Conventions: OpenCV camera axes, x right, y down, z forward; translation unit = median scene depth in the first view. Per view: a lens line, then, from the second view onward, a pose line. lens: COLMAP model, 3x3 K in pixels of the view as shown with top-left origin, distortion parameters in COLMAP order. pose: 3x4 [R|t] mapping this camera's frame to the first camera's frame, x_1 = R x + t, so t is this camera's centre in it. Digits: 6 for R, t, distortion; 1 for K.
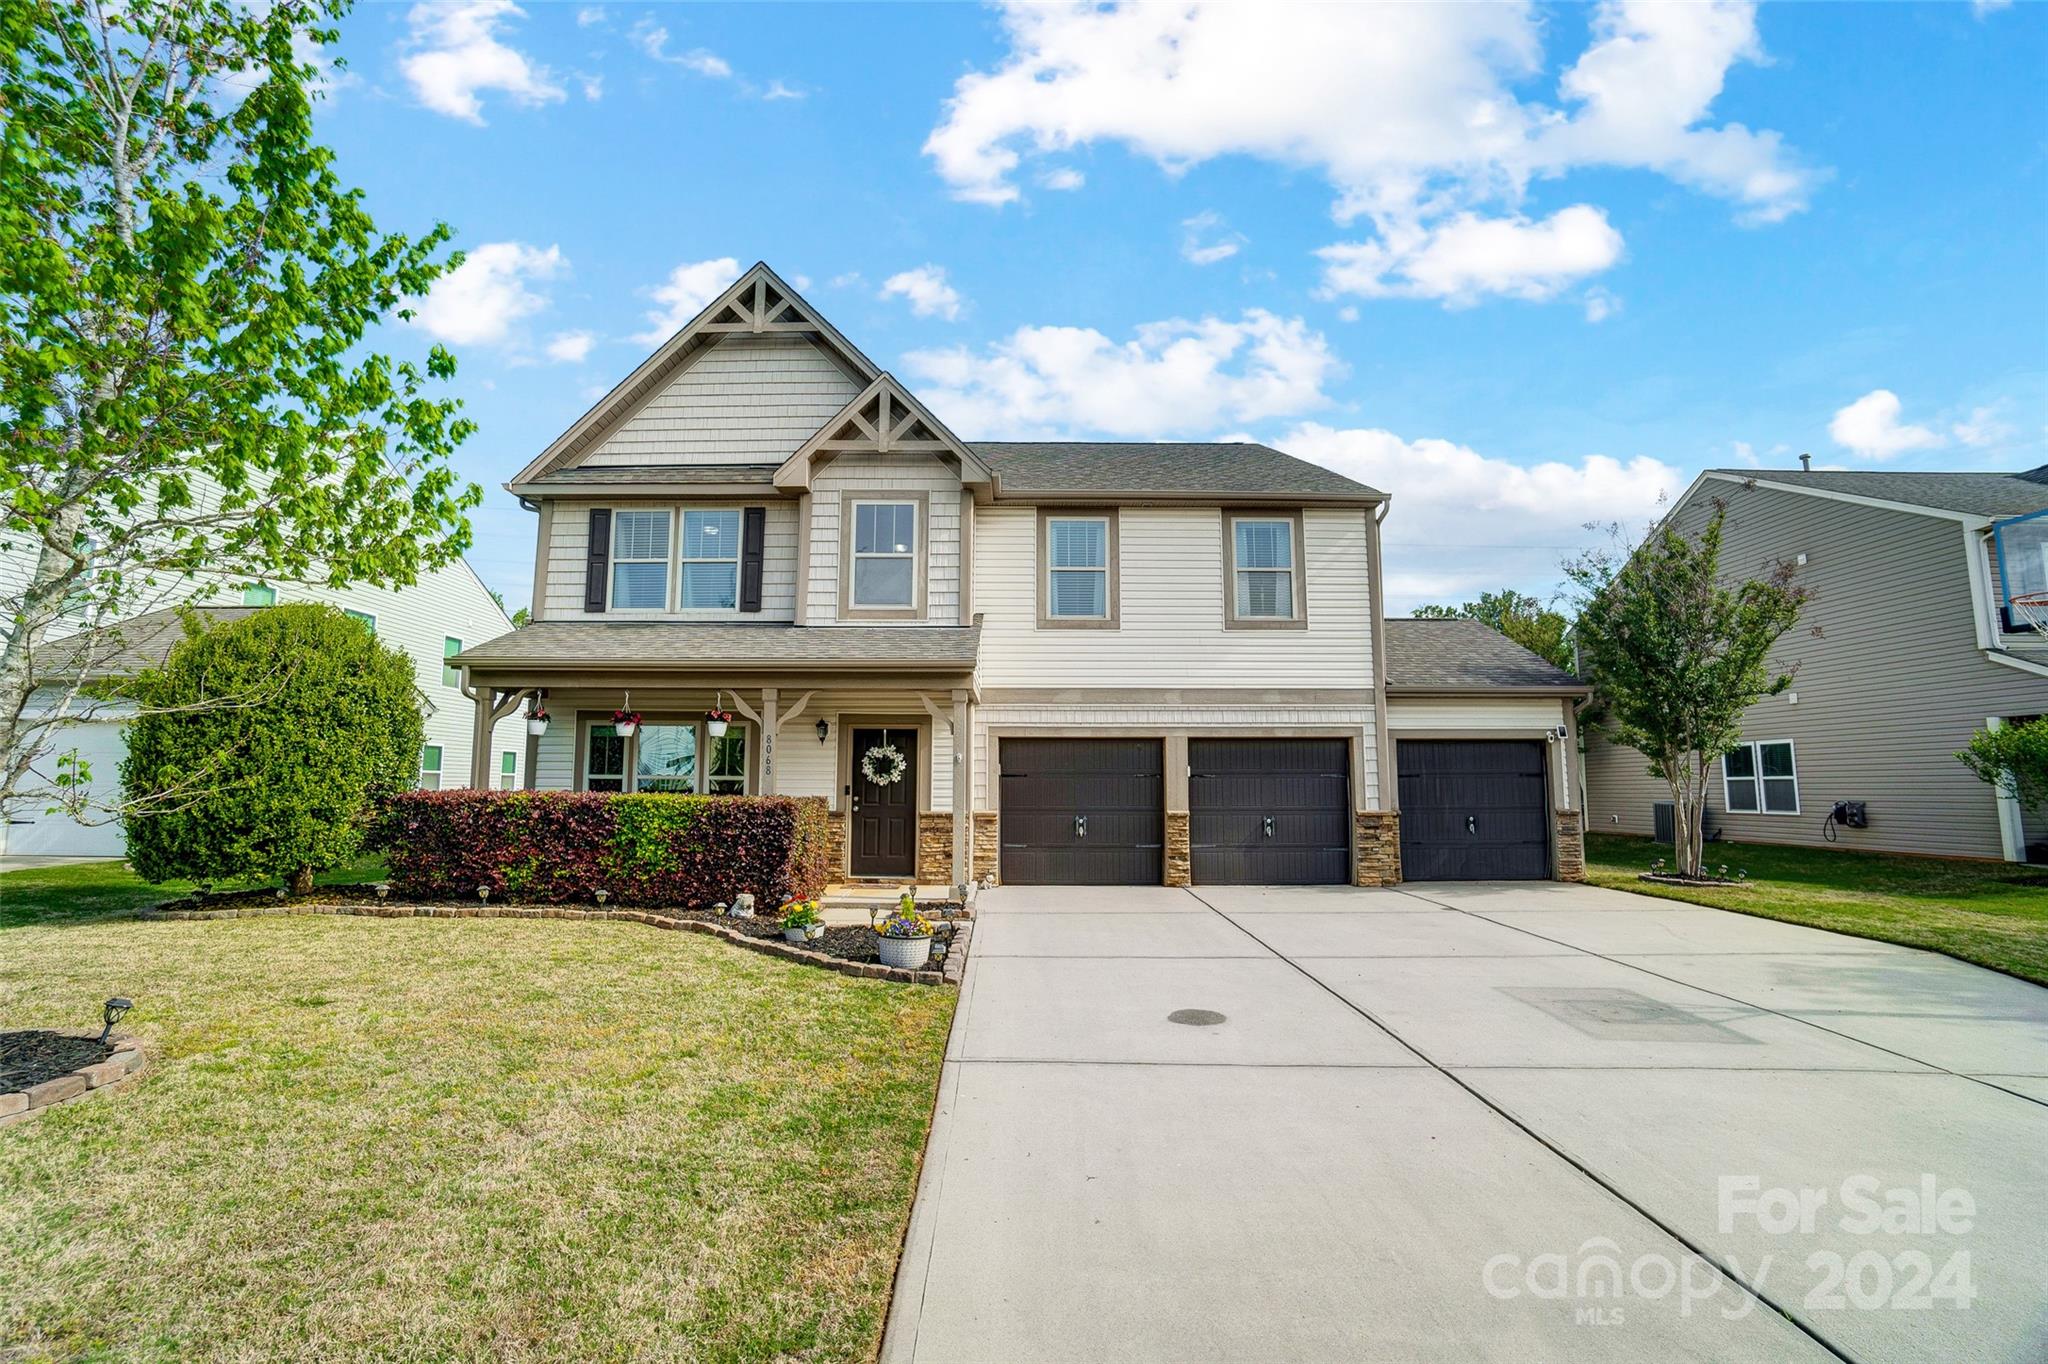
lens RADIAL K [[908.4, 0, 1009.8], [0, 908.4, 682.7], [0, 0, 1]] dist [-0.068034, 0.024210]
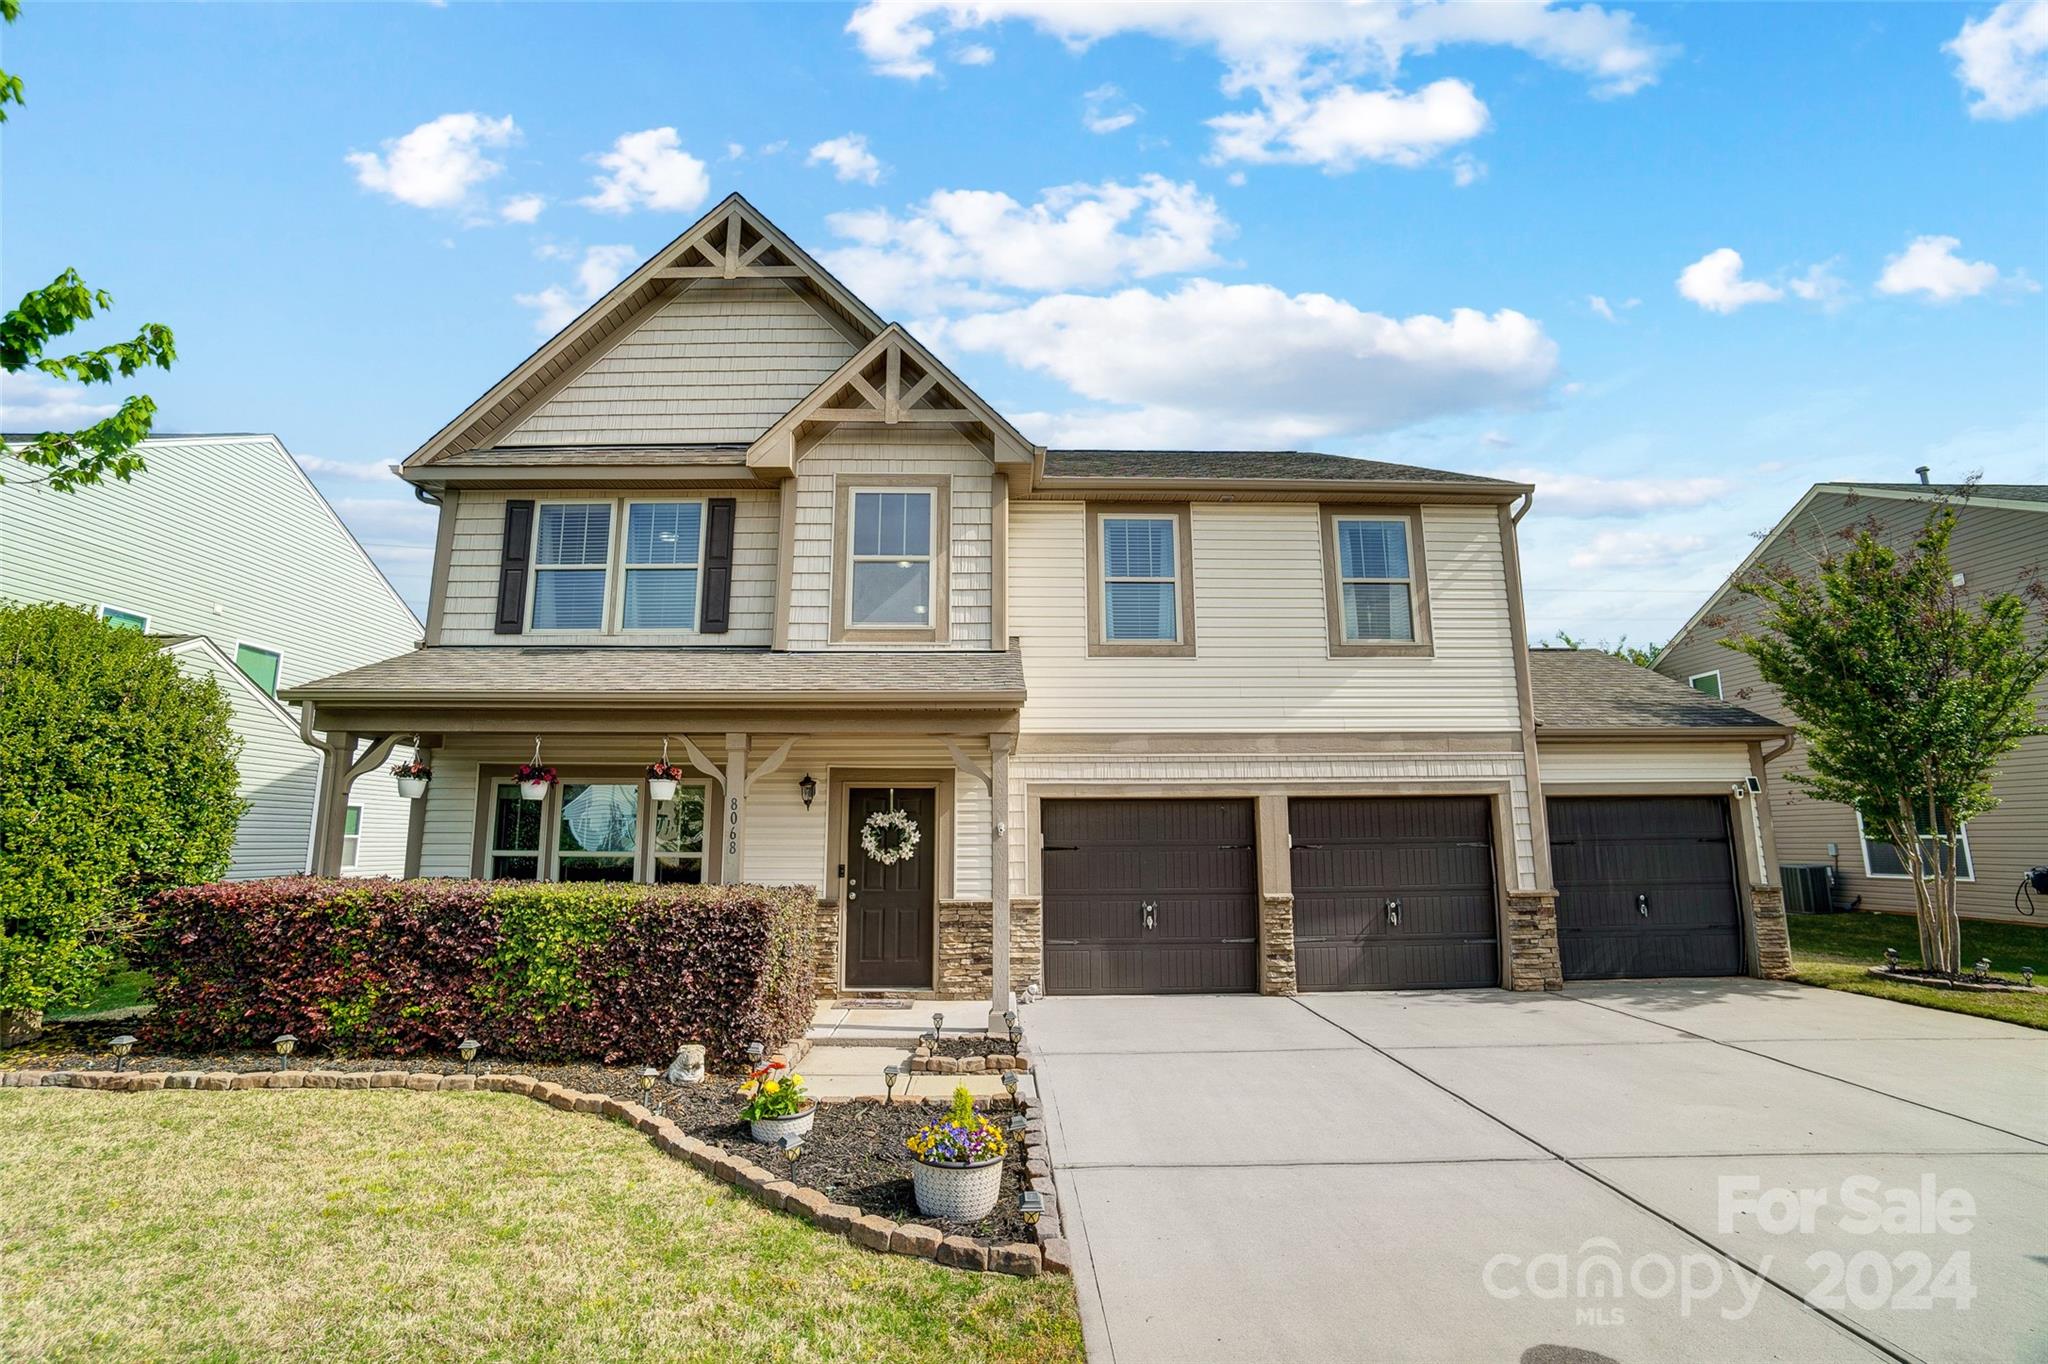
lens RADIAL K [[908.4, 0, 1009.8], [0, 908.4, 682.7], [0, 0, 1]] dist [-0.068034, 0.024210]
pose [[0.999771, -0.002283, 0.021284, -0.055913], [0.003529, 0.998269, -0.058712, 0.008294], [-0.021113, 0.058773, 0.998048, 0.245056]]
